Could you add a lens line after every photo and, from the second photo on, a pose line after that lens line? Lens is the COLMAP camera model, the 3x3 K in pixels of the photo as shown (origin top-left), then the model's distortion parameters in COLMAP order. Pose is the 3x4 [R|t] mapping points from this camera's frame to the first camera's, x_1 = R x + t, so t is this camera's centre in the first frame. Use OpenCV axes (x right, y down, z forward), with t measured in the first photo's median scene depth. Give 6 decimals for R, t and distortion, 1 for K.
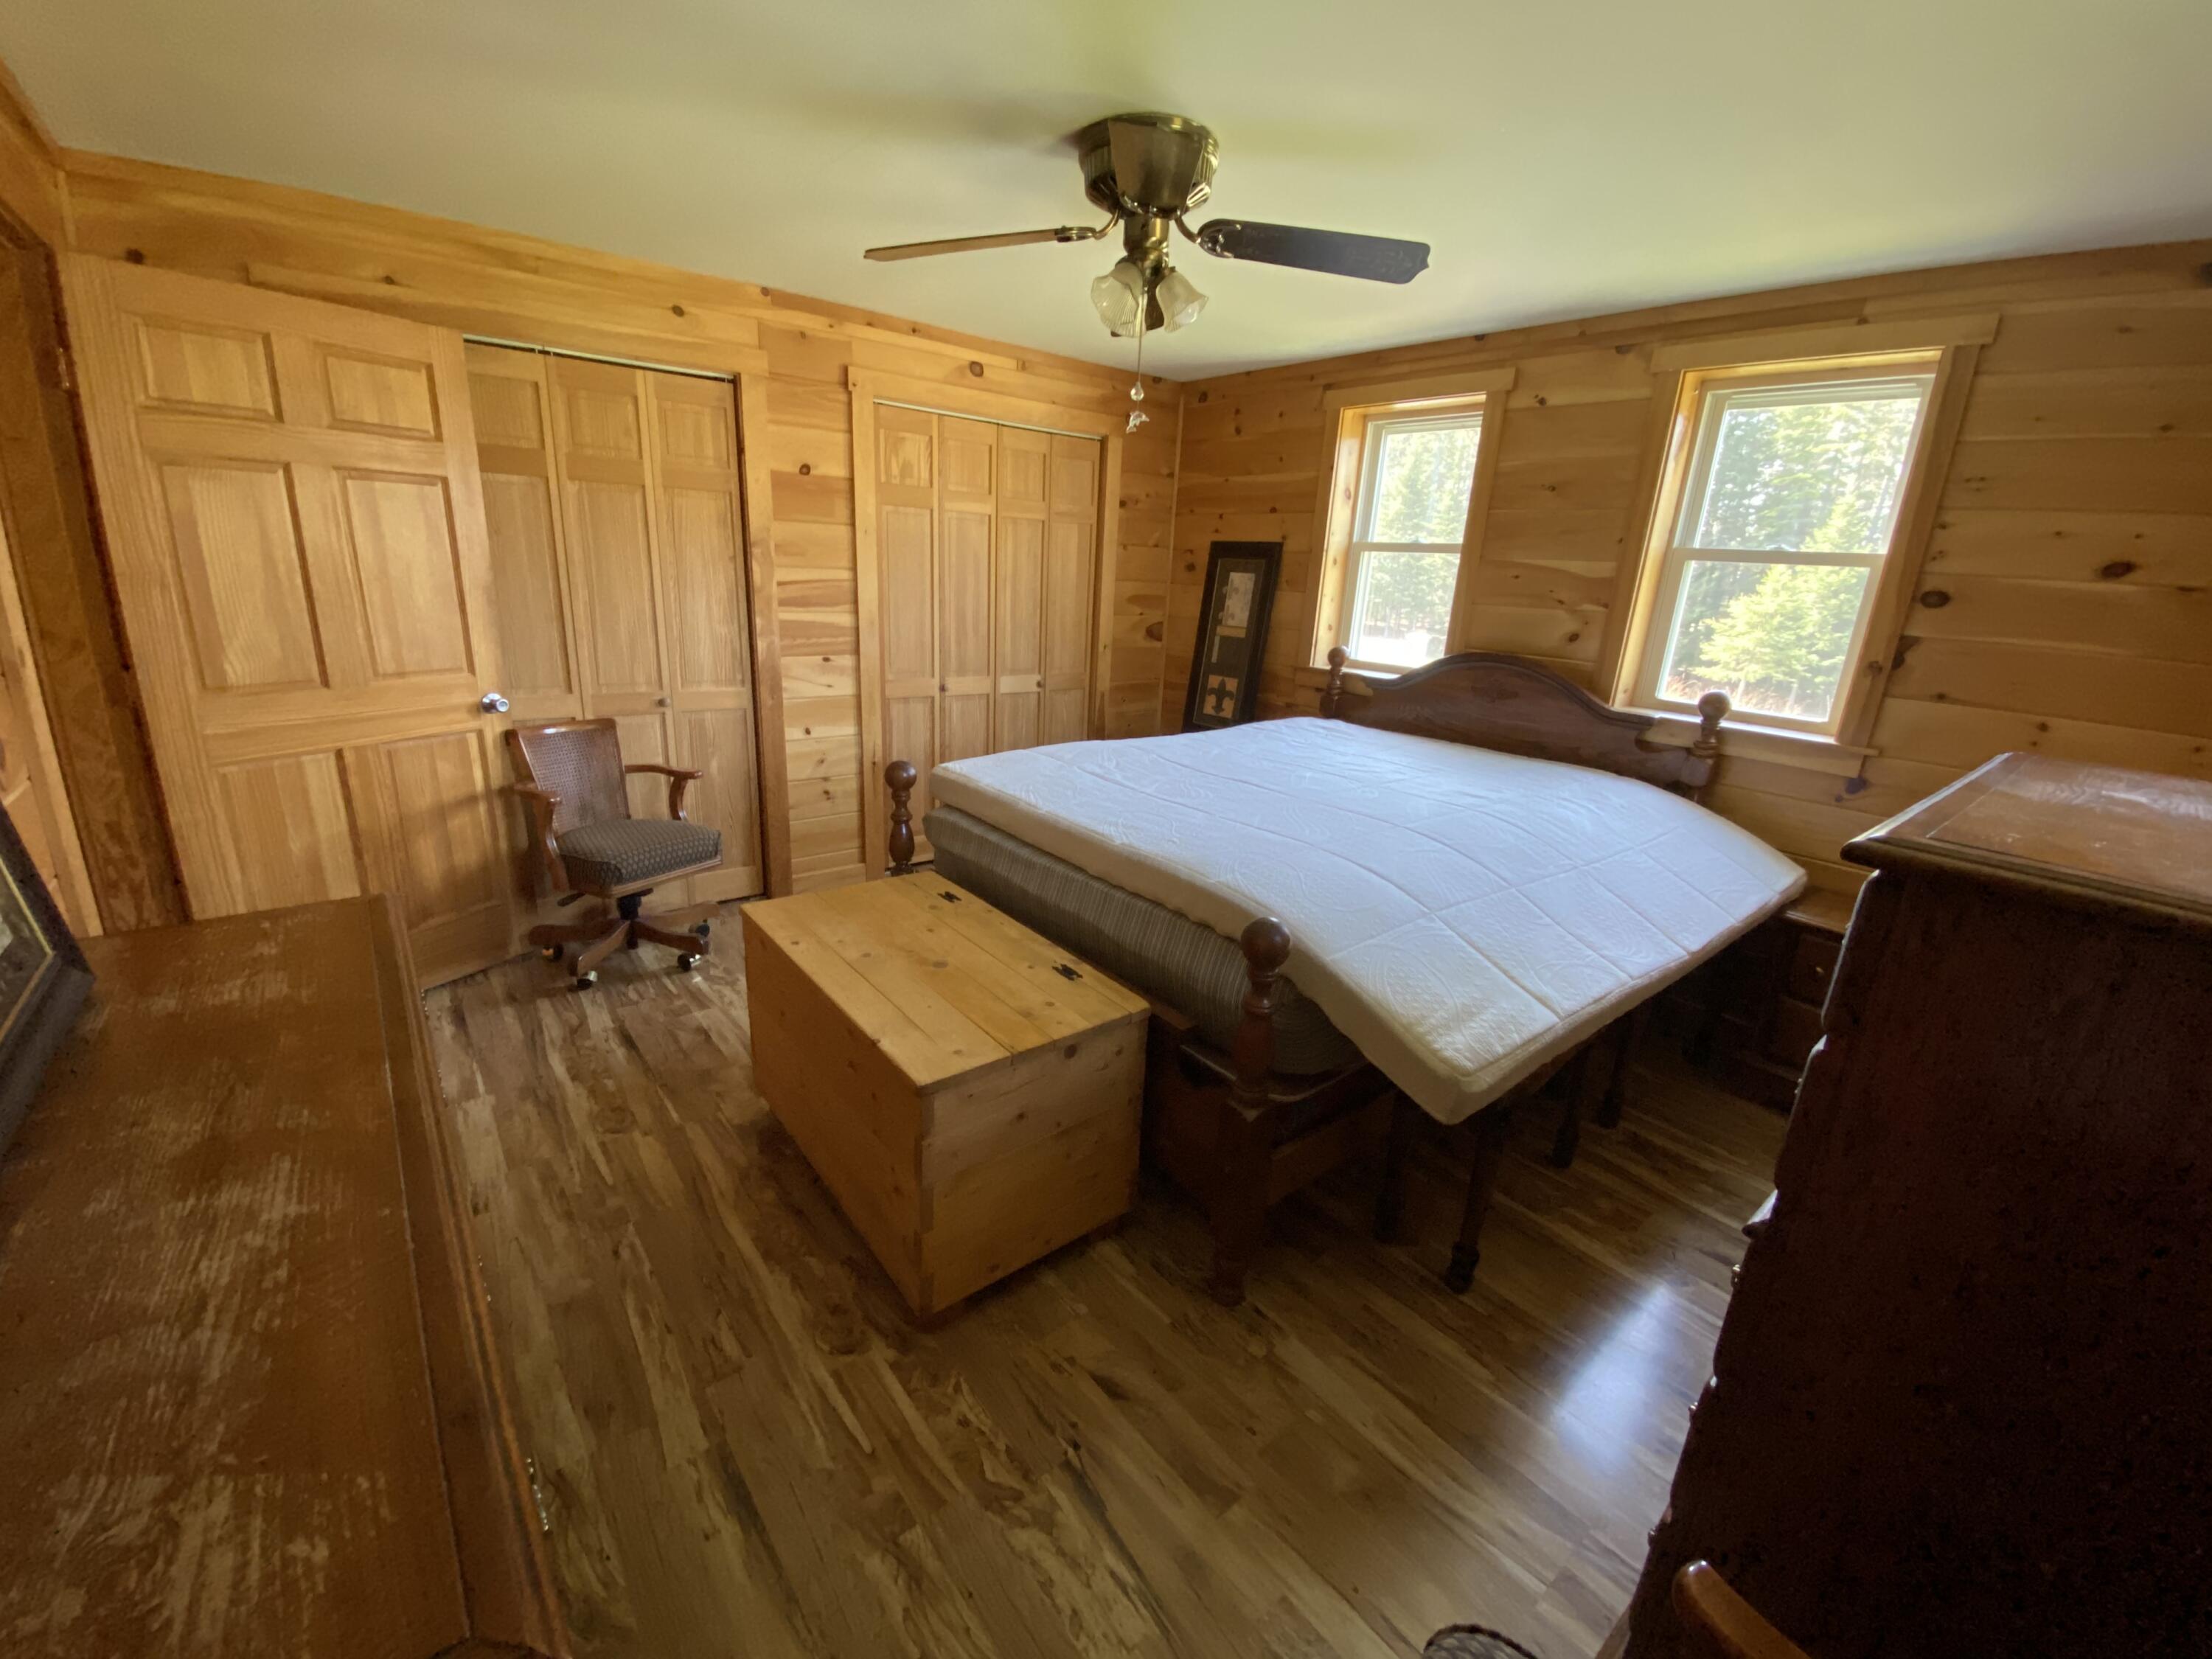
lens RADIAL K [[907.2, 0, 1105.9], [0, 907.2, 823.6], [0, 0, 1]] dist [-0.004479, -0.001122]
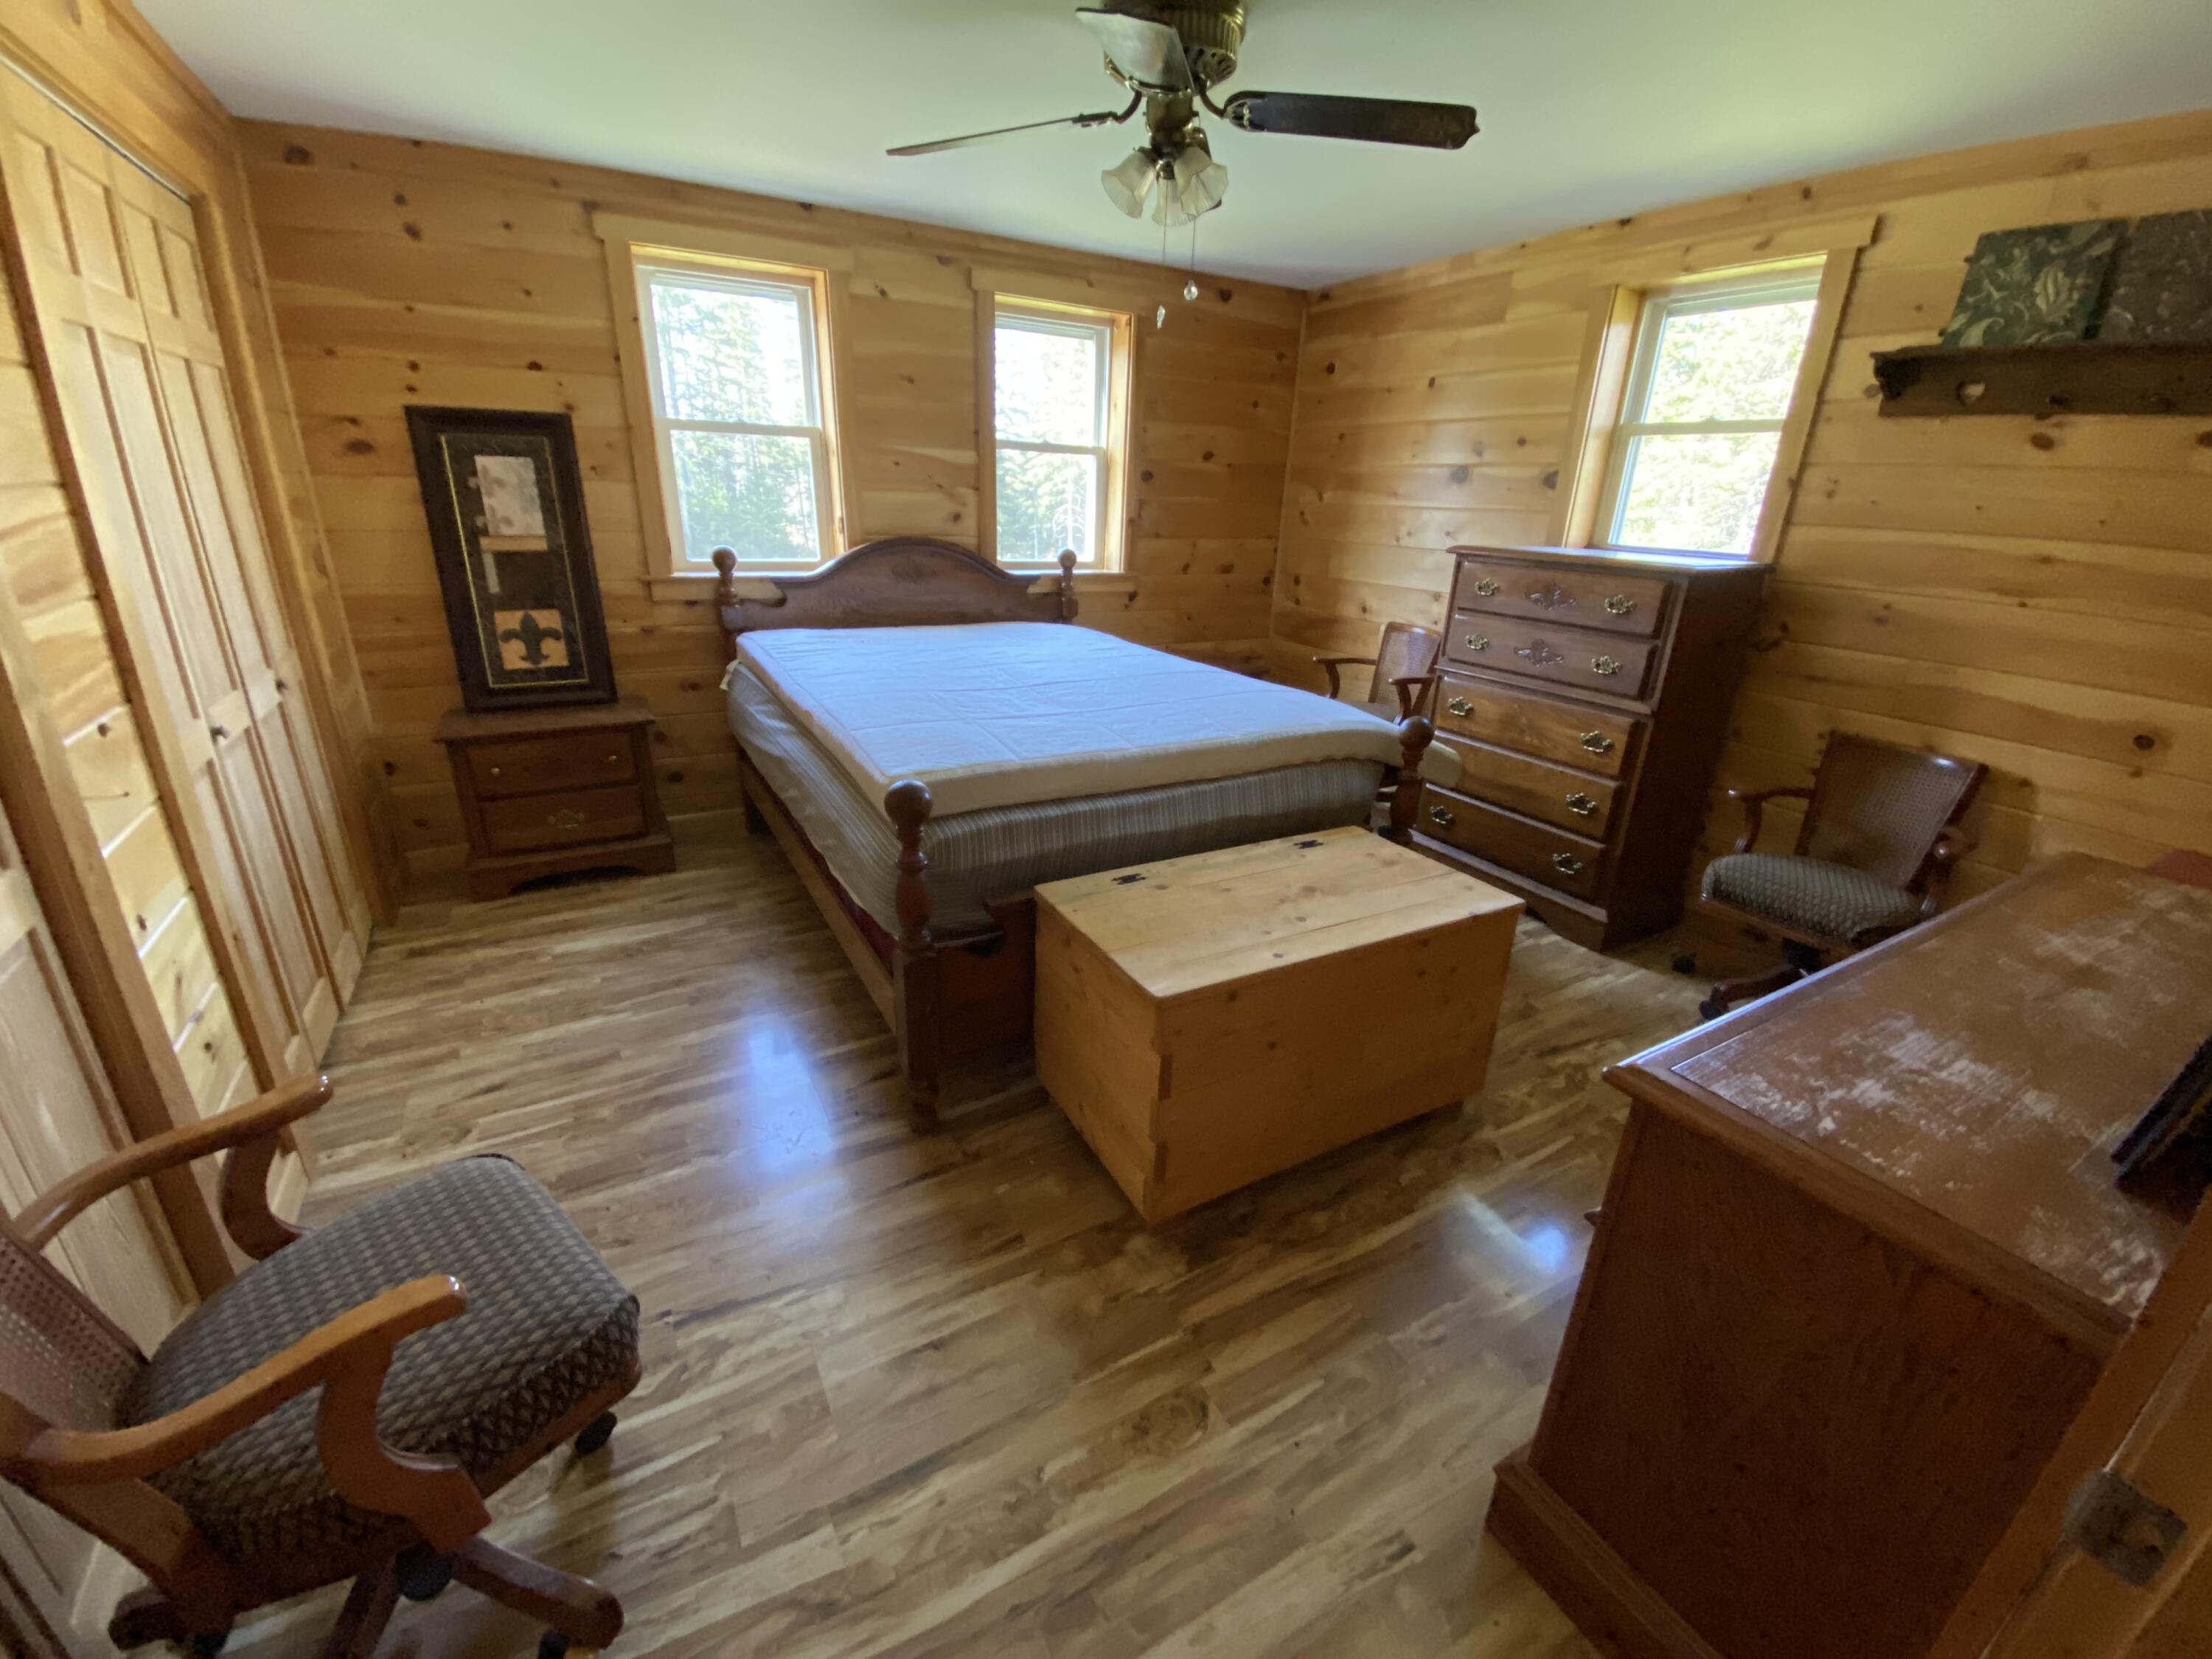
lens RADIAL K [[907.2, 0, 1109.4], [0, 907.2, 828.8], [0, 0, 1]] dist [-0.004479, -0.001122]
pose [[0.154928, -0.384172, 0.910170, -0.794922], [0.242802, 0.907843, 0.341860, -0.220331], [-0.957624, 0.168028, 0.233928, 0.686253]]
